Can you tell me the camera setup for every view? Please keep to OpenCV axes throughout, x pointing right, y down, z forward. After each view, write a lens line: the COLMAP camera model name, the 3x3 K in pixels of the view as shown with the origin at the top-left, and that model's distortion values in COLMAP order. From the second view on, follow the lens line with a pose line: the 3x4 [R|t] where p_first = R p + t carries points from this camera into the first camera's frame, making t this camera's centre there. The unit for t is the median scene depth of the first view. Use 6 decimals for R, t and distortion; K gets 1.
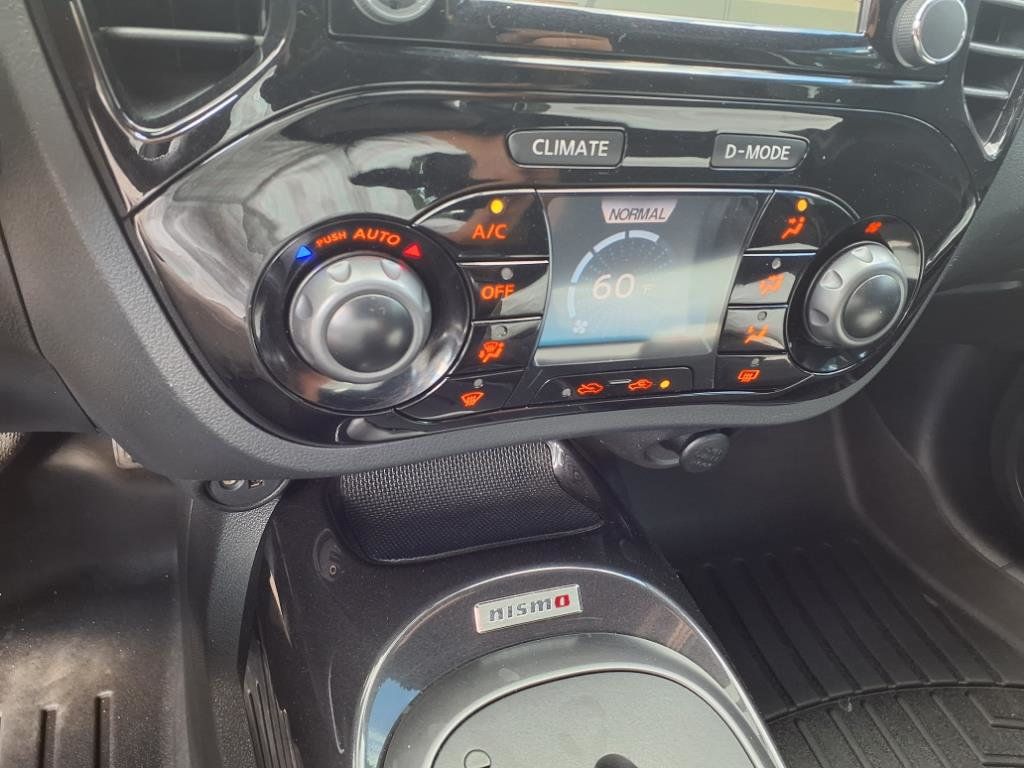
lens RADIAL K [[826.2, 0, 508.3], [0, 826.2, 391.2], [0, 0, 1]] dist [0.026176, -0.046023]
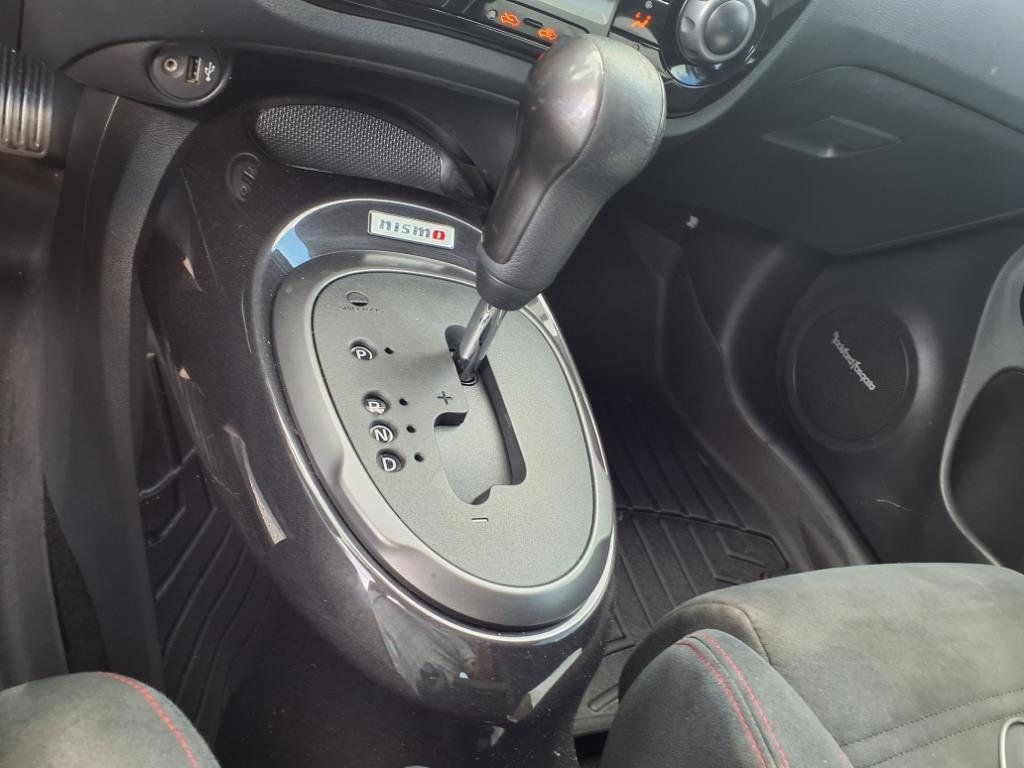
lens RADIAL K [[826.2, 0, 492.8], [0, 826.2, 369.7], [0, 0, 1]] dist [0.026176, -0.046023]
pose [[0.961269, 0.207726, 0.181142, -0.044288], [-0.216172, 0.975954, 0.027979, 0.459779], [-0.170975, -0.066053, 0.983059, -0.263812]]
